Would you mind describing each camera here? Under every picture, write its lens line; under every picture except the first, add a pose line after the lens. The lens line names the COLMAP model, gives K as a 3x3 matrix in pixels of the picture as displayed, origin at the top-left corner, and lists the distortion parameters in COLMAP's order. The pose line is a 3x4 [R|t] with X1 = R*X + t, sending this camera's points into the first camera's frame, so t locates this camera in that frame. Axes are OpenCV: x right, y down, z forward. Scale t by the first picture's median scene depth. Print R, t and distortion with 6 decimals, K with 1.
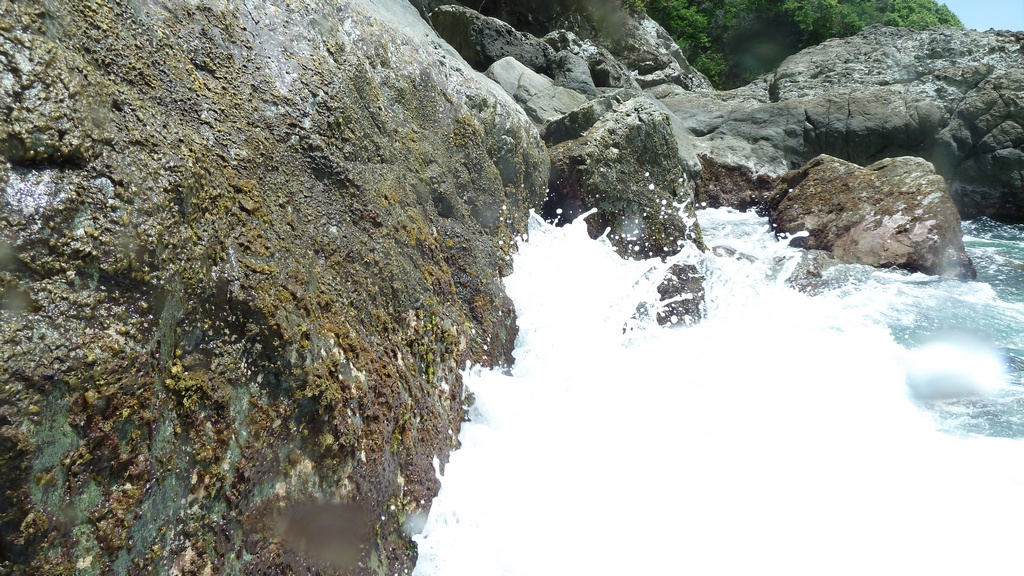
lens RADIAL K [[748.9, 0, 527.6], [0, 748.9, 263.9], [0, 0, 1]] dist [-0.011622, -0.008214]
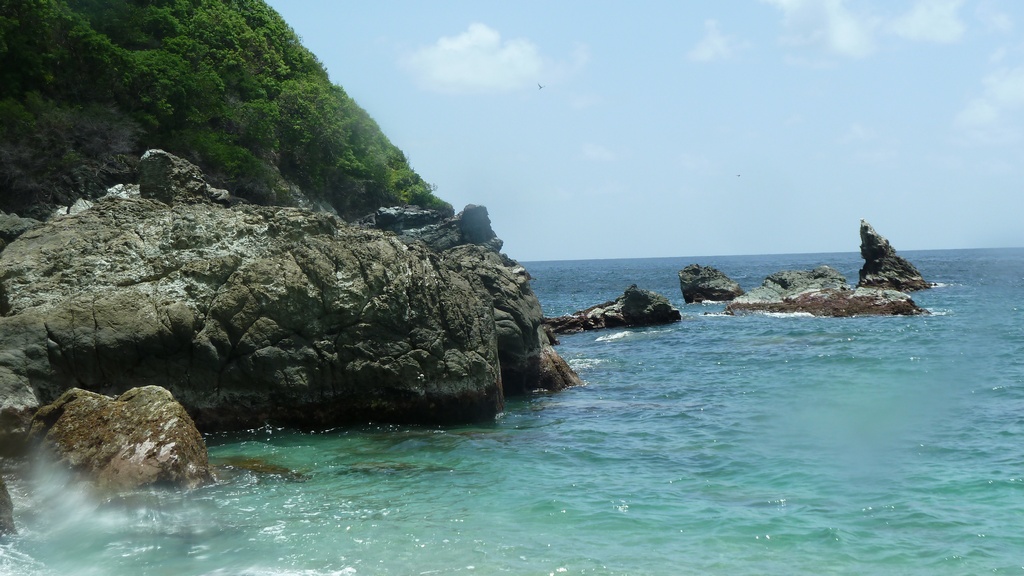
lens RADIAL K [[1888.3, 0, 512.5], [0, 1888.3, 288.4], [0, 0, 1]] dist [-0.026667, 0.000000]
pose [[0.817987, -0.090368, 0.568094, -0.403476], [0.175741, 0.979625, -0.097215, 0.050744], [-0.547734, 0.179358, 0.817202, -1.037139]]
